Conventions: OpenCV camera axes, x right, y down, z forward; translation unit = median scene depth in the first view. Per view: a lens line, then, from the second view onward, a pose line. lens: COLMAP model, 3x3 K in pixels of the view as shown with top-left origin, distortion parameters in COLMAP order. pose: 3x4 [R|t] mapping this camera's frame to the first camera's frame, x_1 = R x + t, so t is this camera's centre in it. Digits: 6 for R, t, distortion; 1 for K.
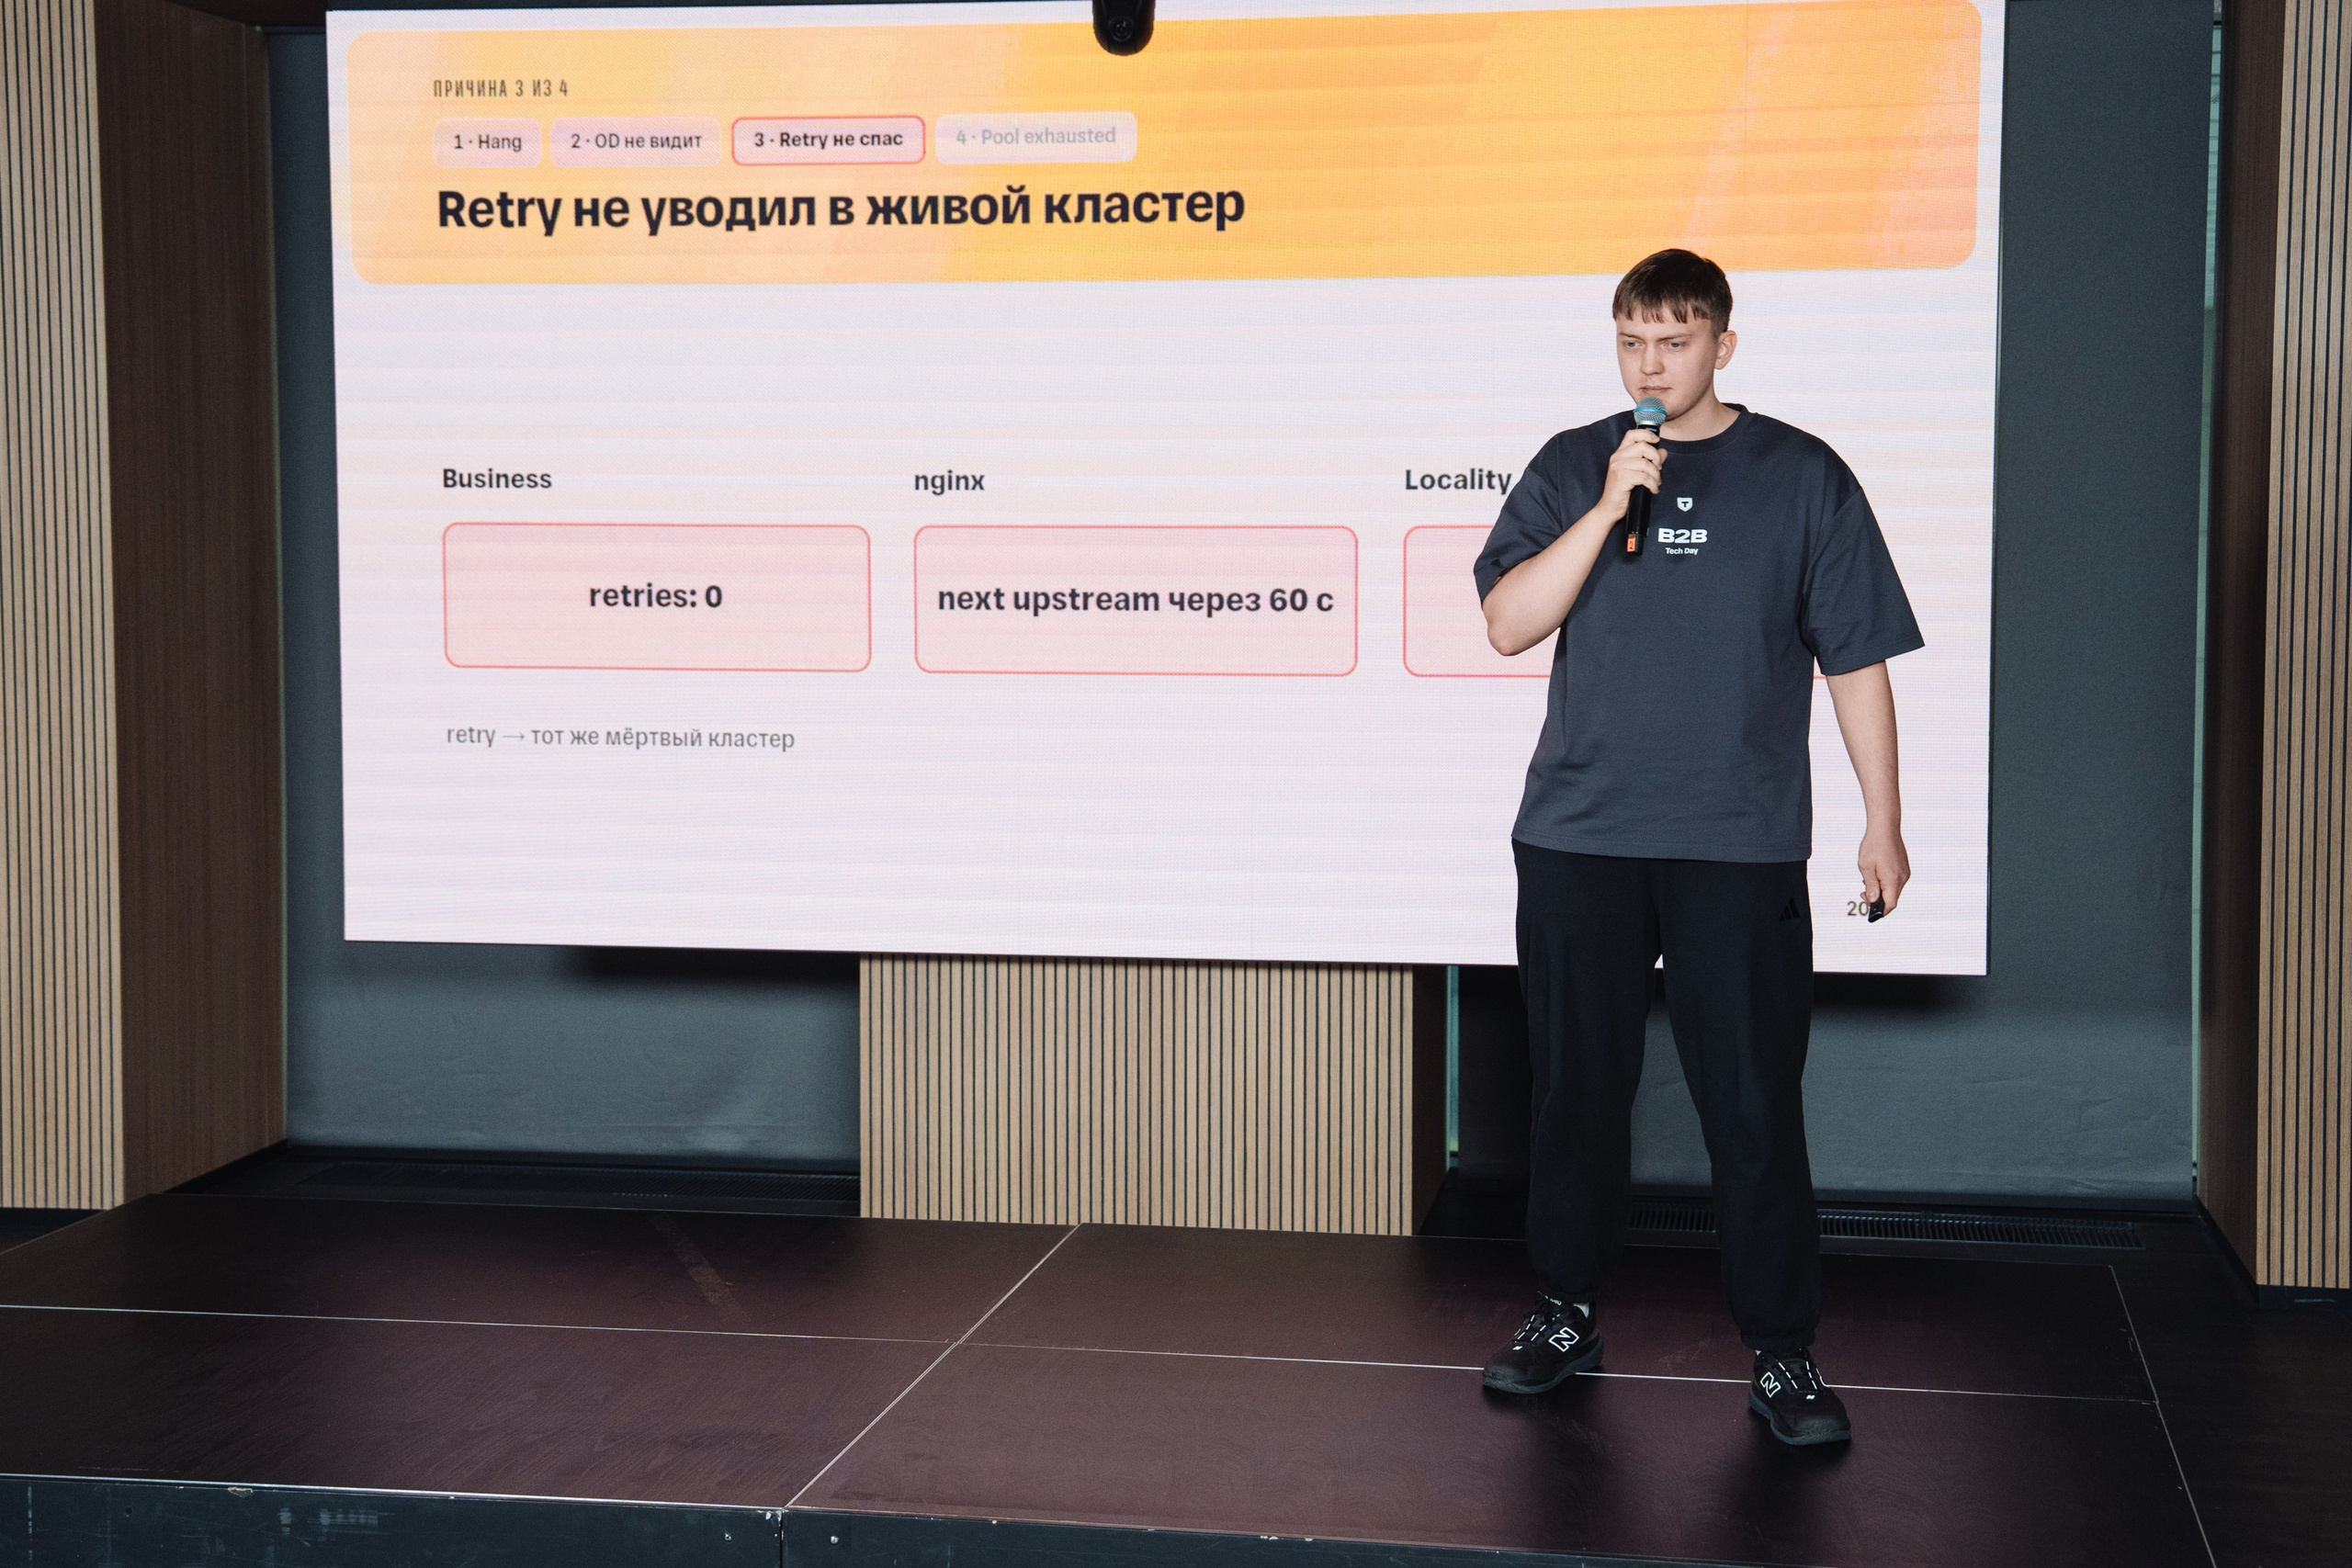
lens RADIAL K [[3342.4, 0, 1170.8], [0, 3342.4, 786.8], [0, 0, 1]] dist [0.121700, 0.000000]
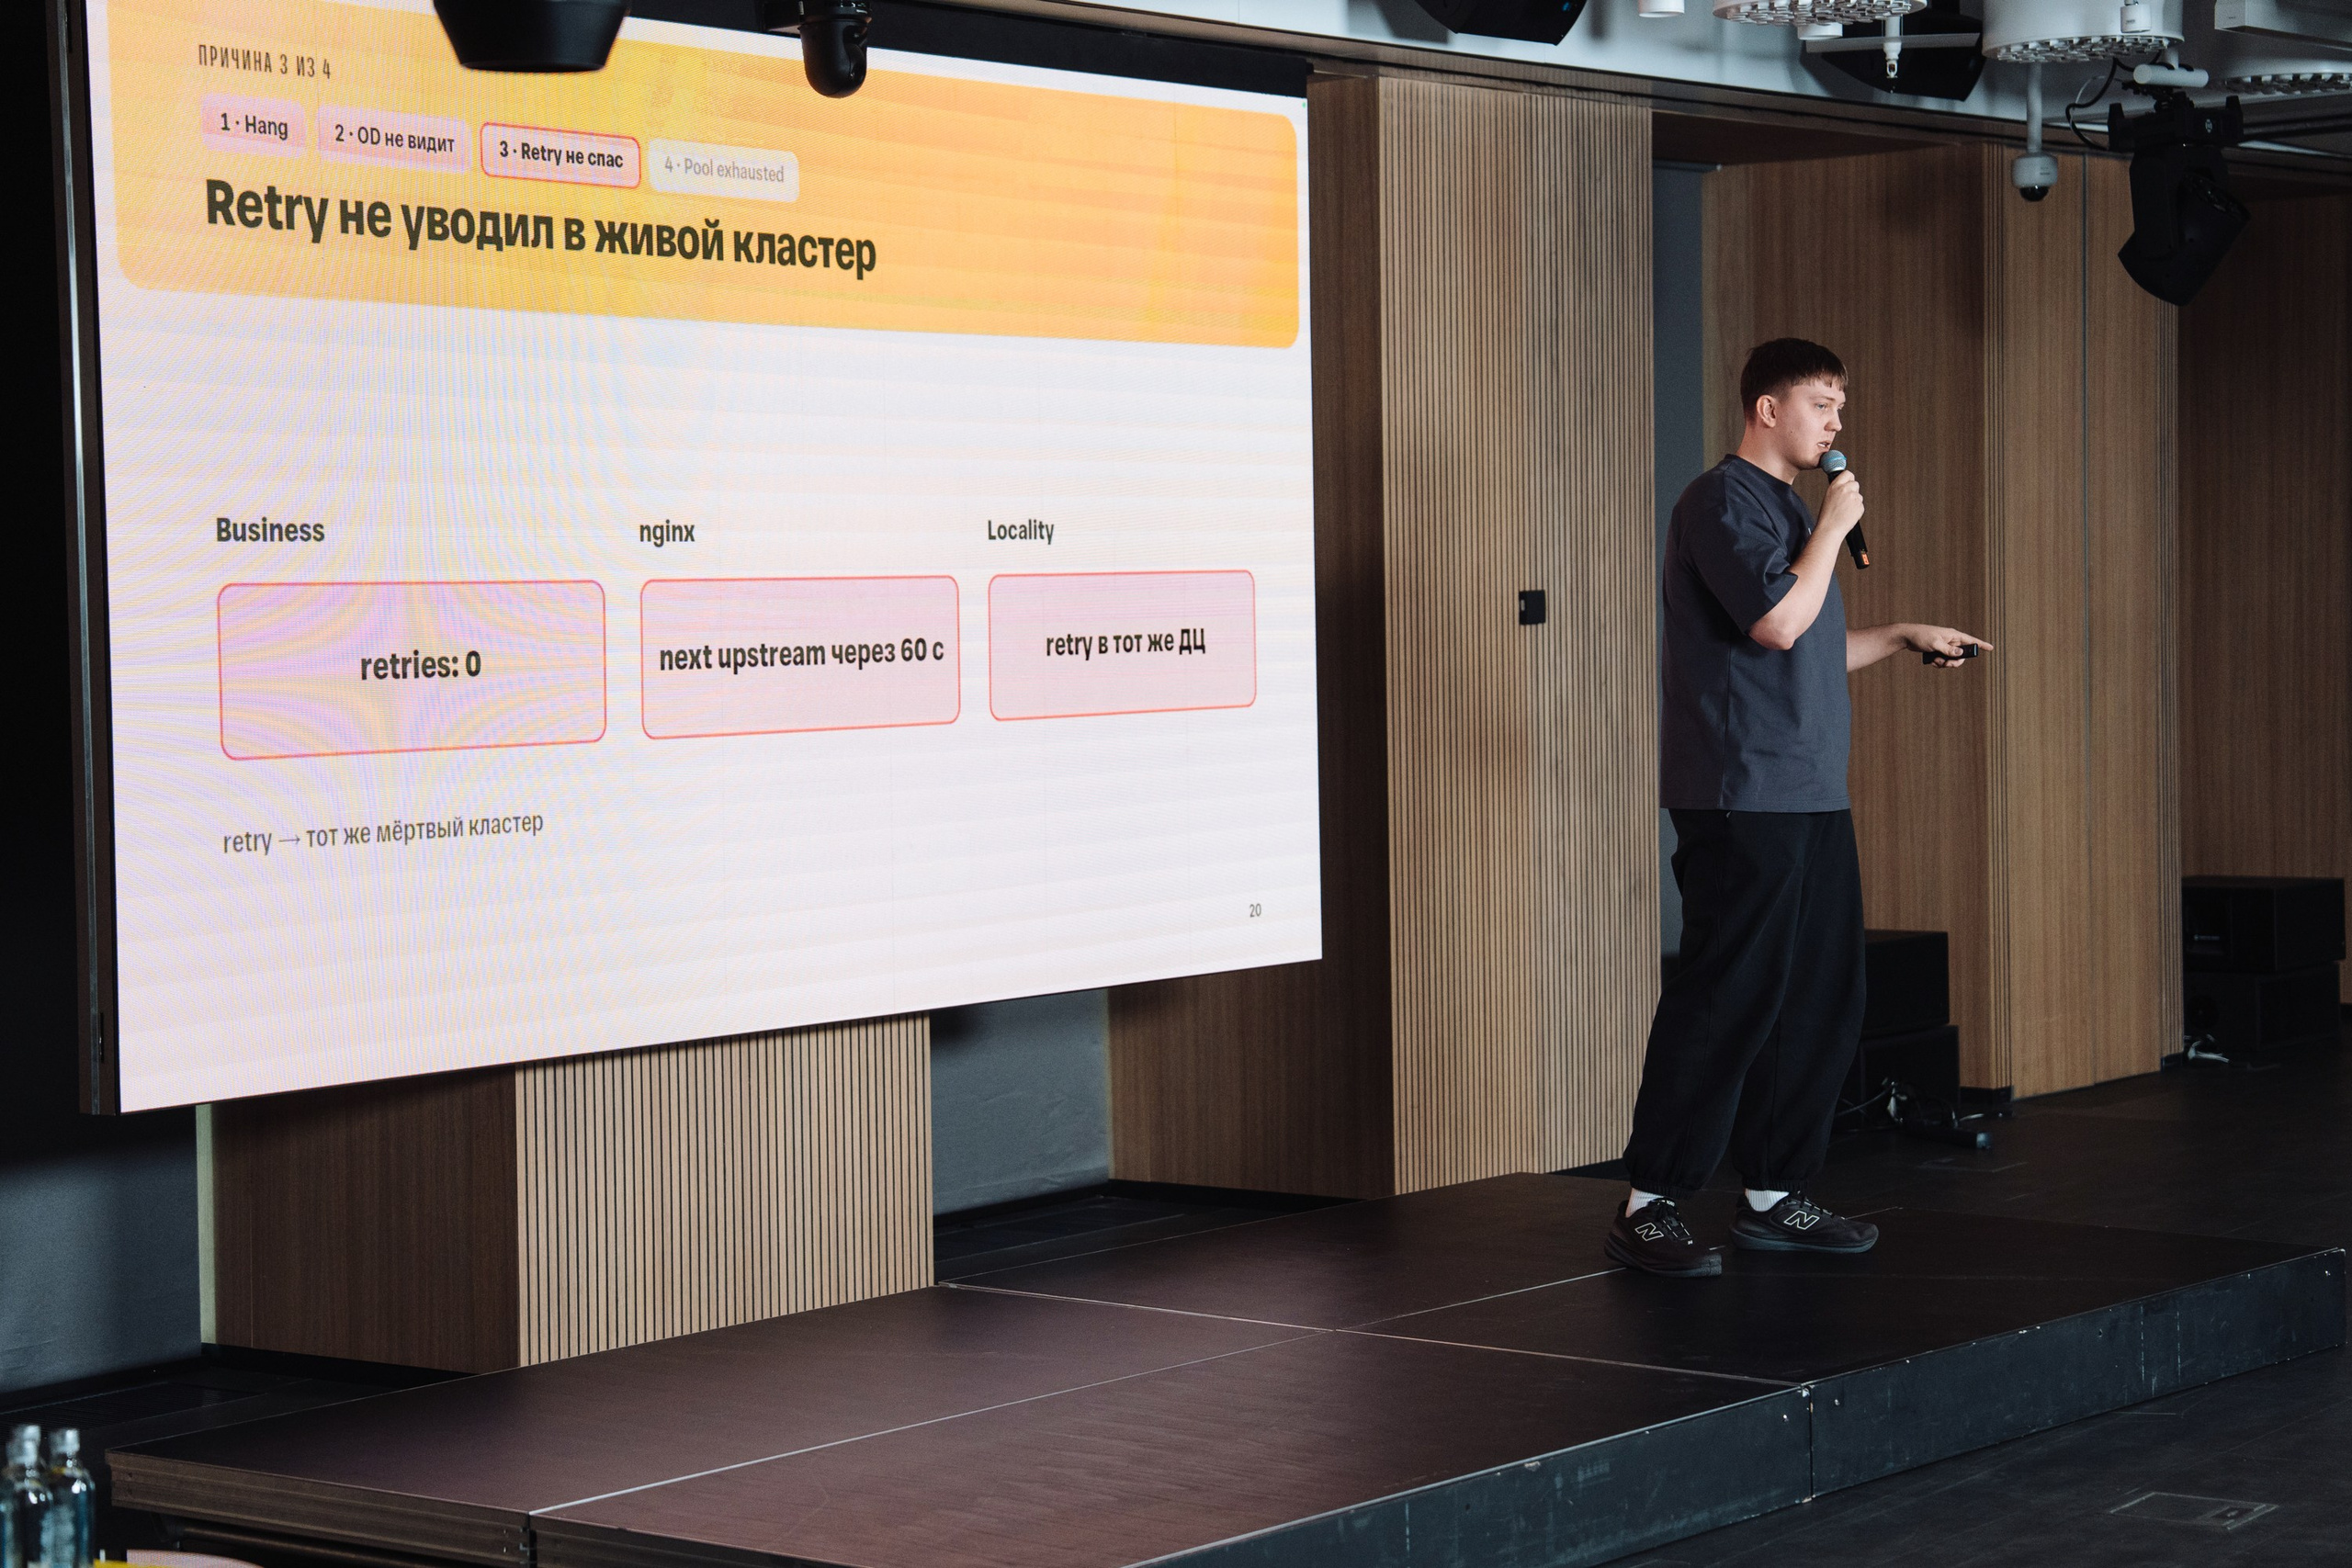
lens RADIAL K [[4702.9, 0, 1178.9], [0, 4702.9, 770.7], [0, 0, 1]] dist [0.375350, 0.000000]
pose [[0.494953, -0.046469, 0.867676, -1.123846], [0.081916, 0.996617, 0.006647, -0.022114], [-0.865050, 0.067787, 0.497085, 0.227642]]
